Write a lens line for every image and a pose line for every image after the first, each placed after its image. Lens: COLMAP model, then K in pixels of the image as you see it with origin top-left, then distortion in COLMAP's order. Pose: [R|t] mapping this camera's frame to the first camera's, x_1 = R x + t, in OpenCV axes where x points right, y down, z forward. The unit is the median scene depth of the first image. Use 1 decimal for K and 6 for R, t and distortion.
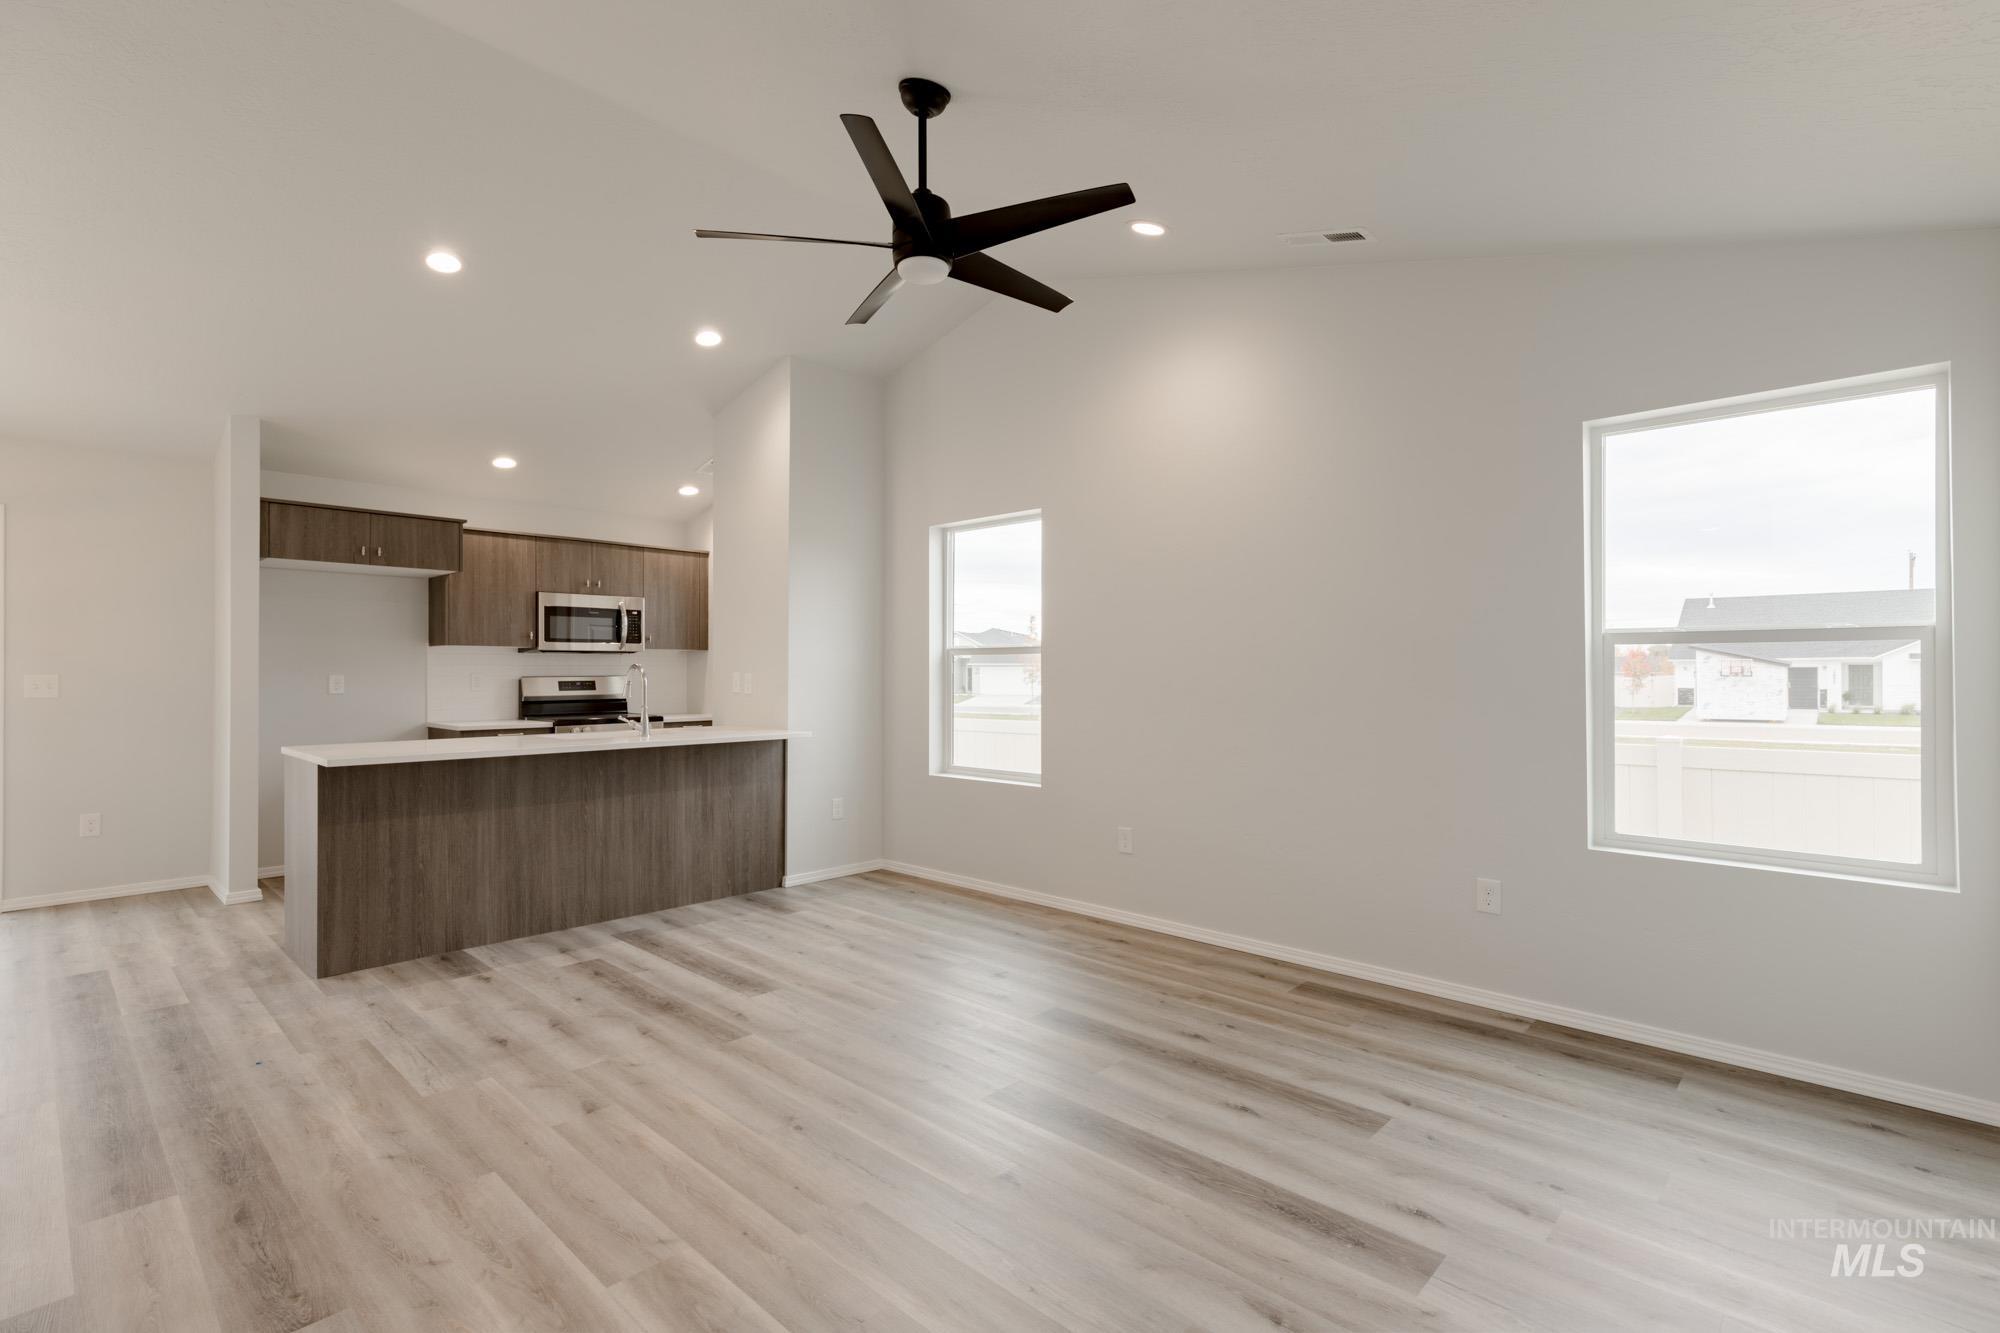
lens RADIAL K [[929.4, 0, 1000.0], [0, 929.4, 666.5], [0, 0, 1]] dist [0.008314, 0.000110]
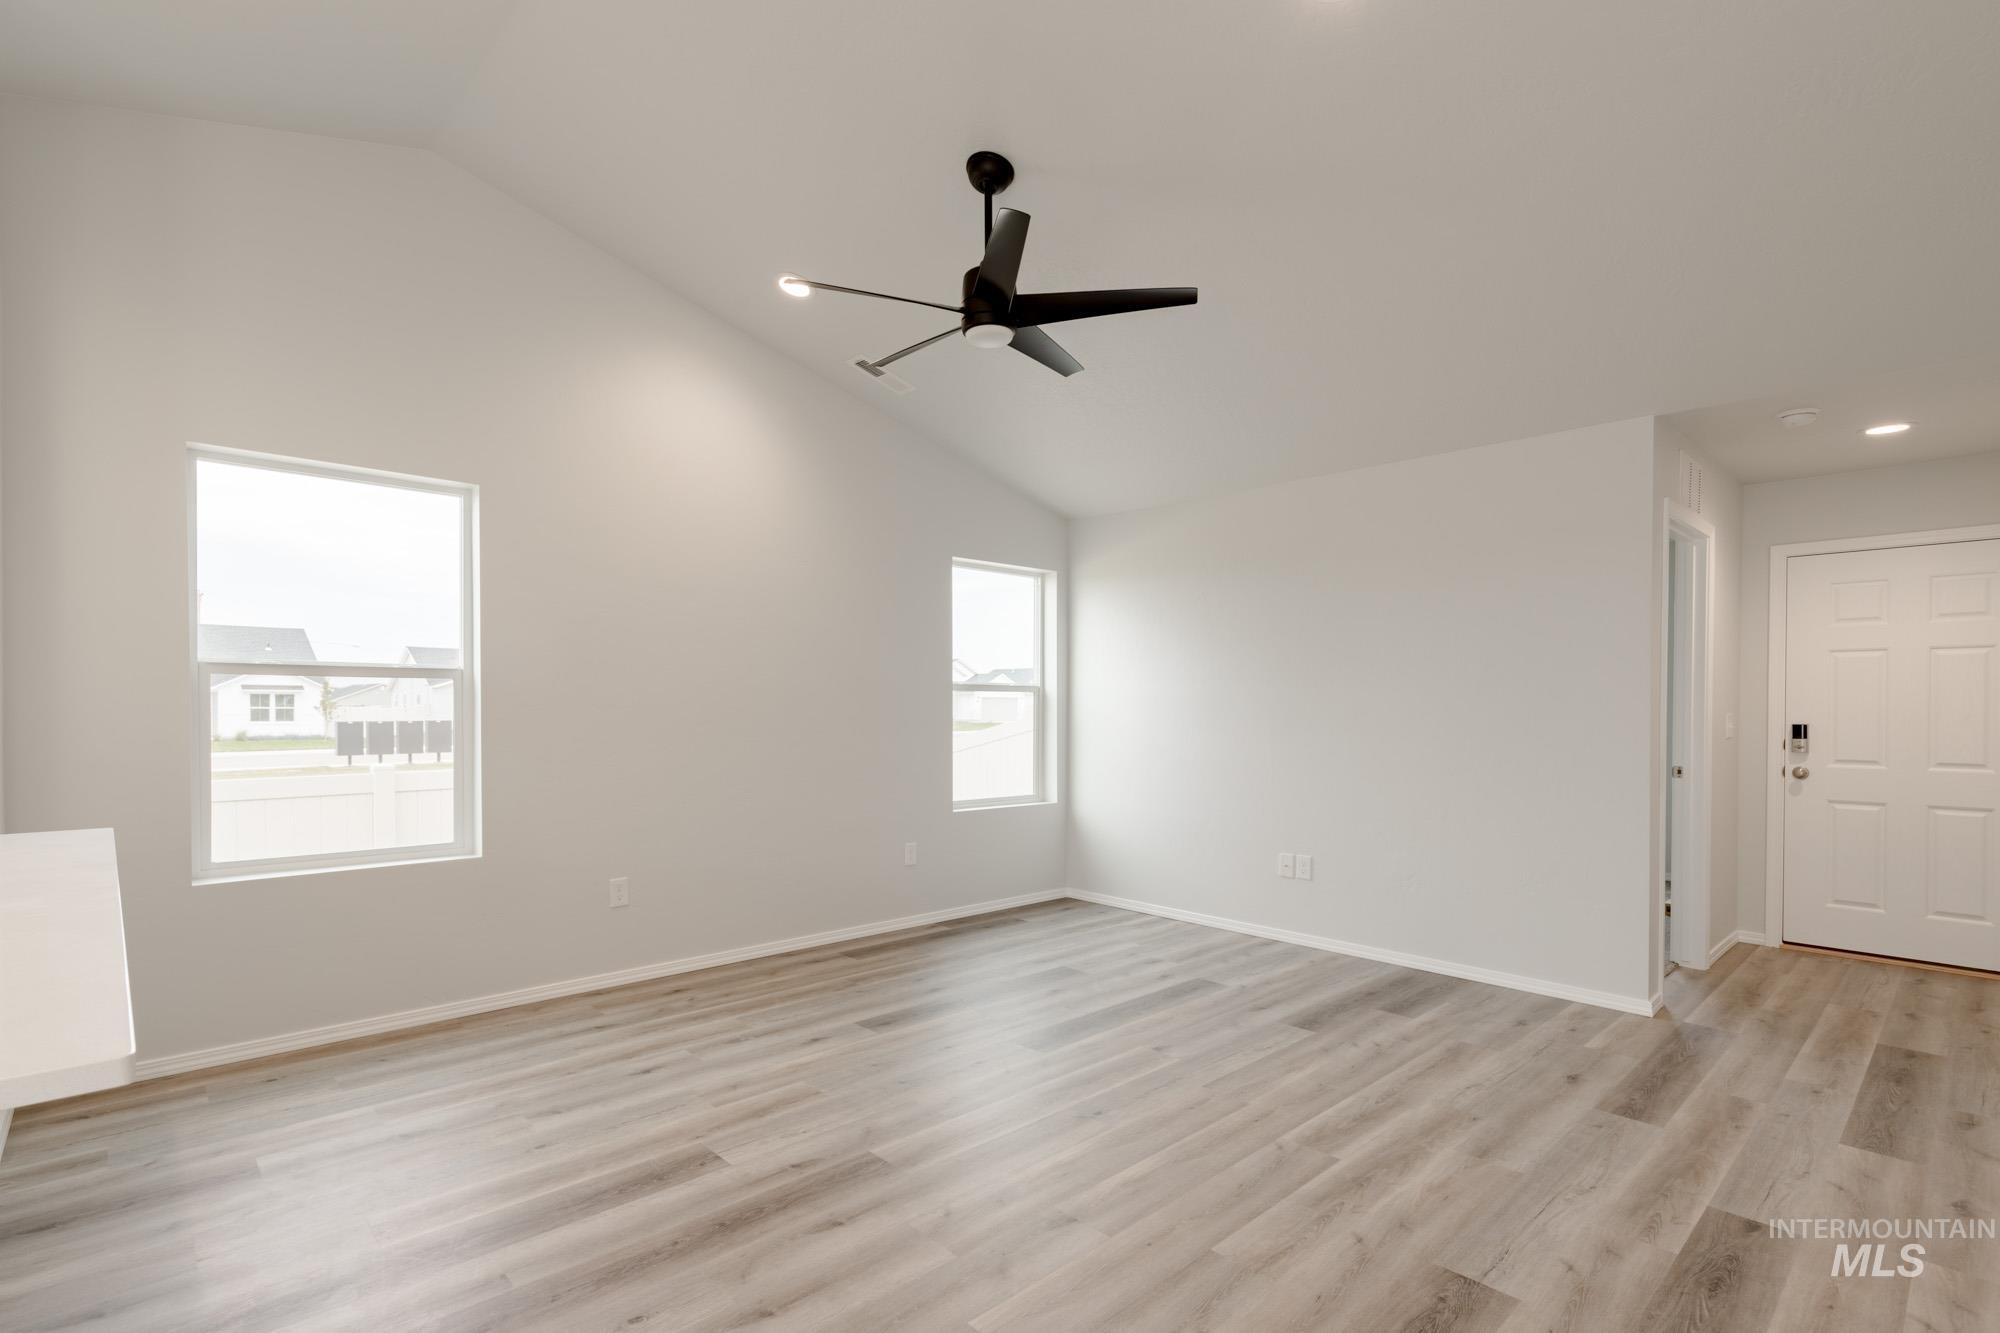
lens RADIAL K [[941.3, 0, 990.9], [0, 941.3, 719.3], [0, 0, 1]] dist [0.009240, 0.000393]
pose [[0.057376, -0.012598, 0.998273, -0.675394], [-0.011780, 0.999842, 0.013294, 0.003767], [-0.998283, -0.012523, 0.057218, 0.534649]]
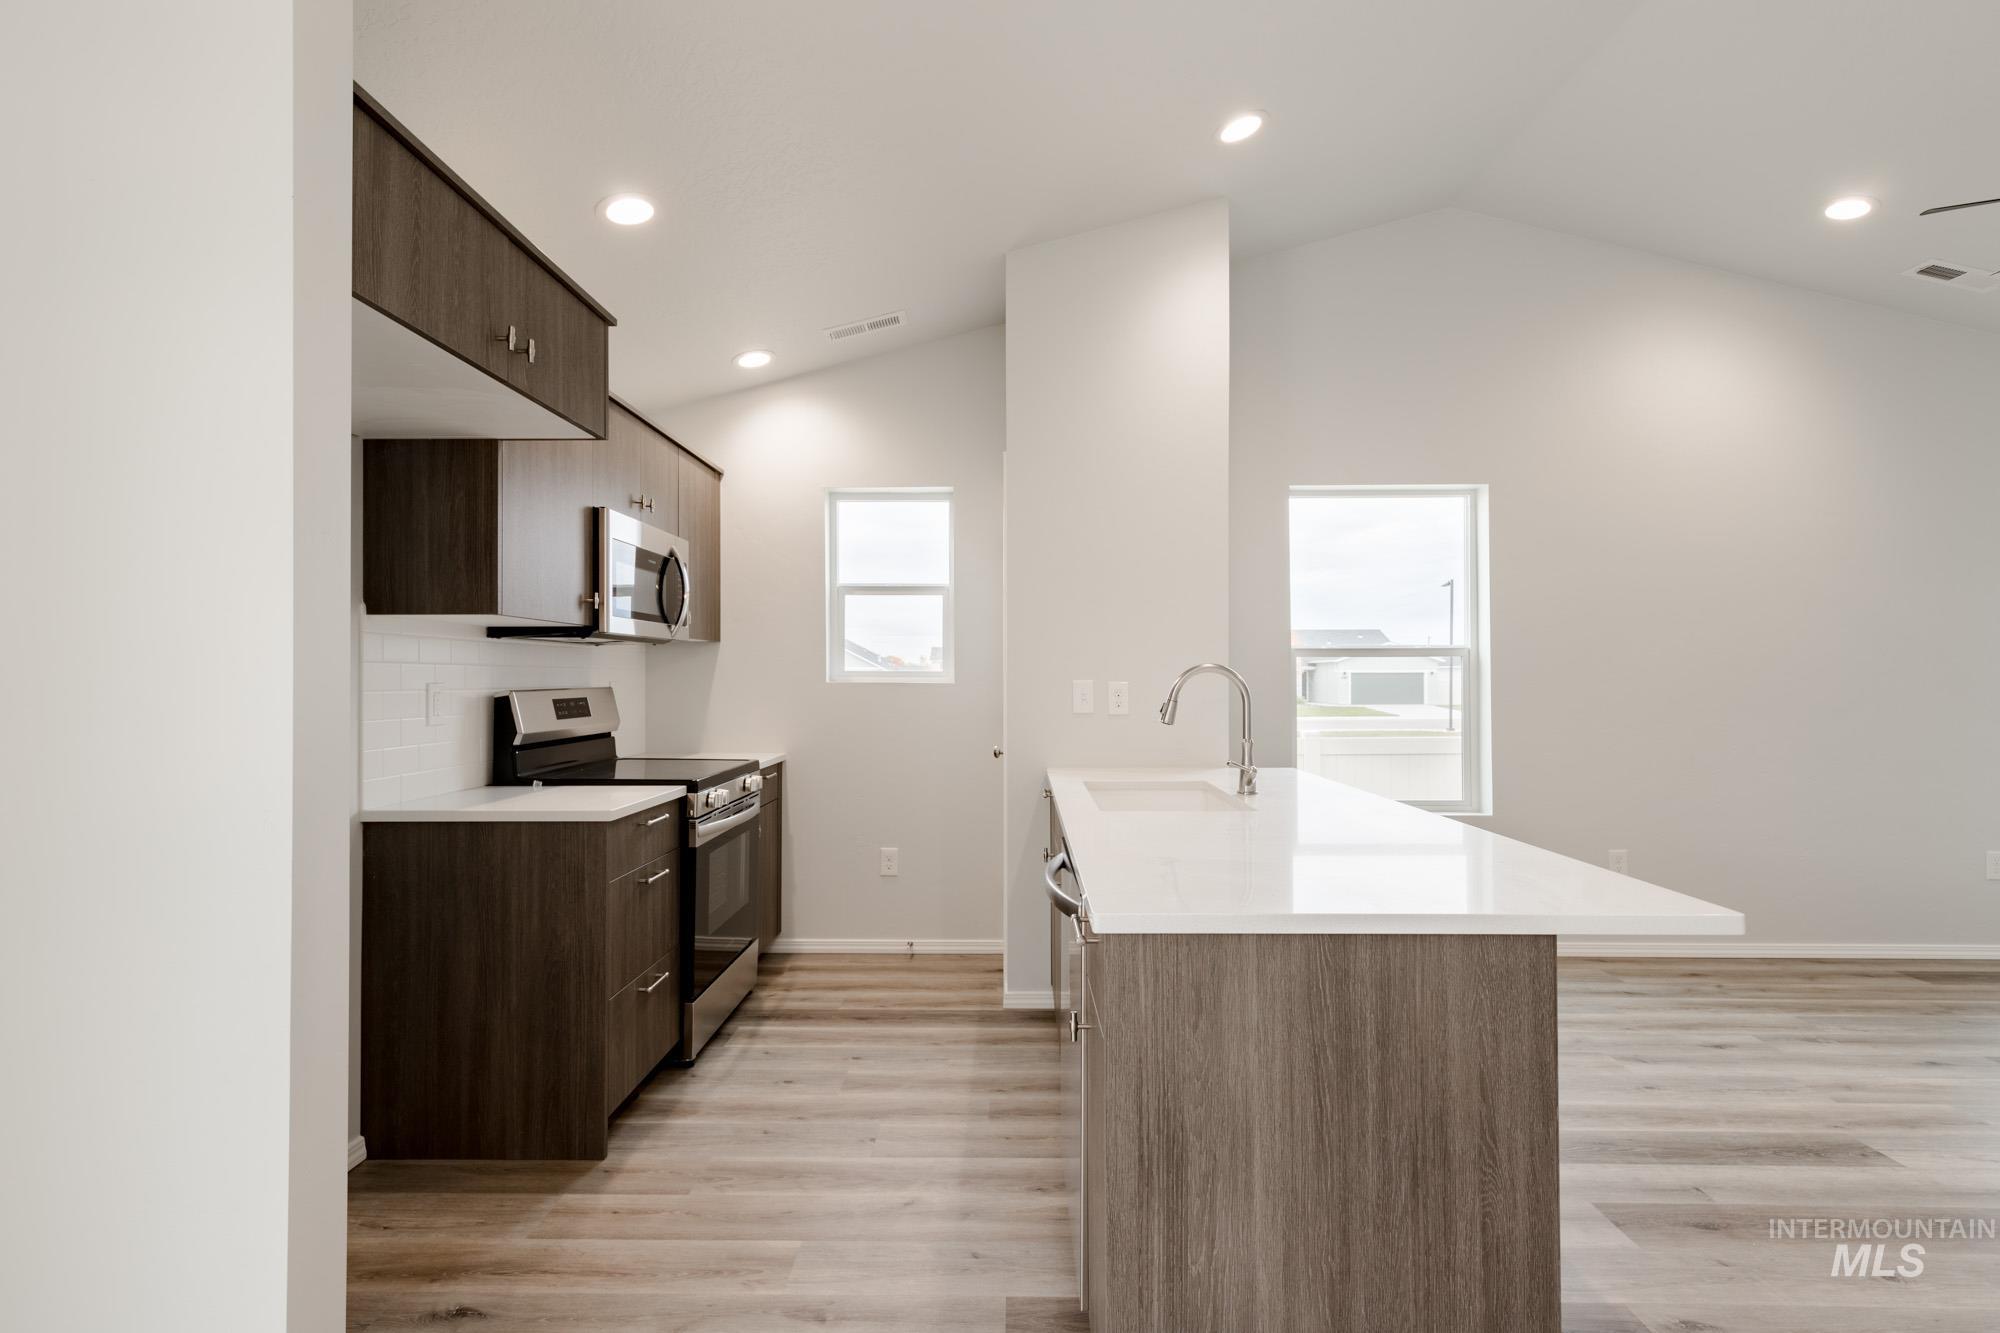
lens RADIAL K [[949.2, 0, 1000.0], [0, 949.2, 666.5], [0, 0, 1]] dist [0.001228, 0.000182]
pose [[0.741536, 0.007572, 0.670870, -0.839327], [-0.001256, 0.999950, -0.009898, 0.004680], [-0.670912, 0.006497, 0.741508, 0.647207]]
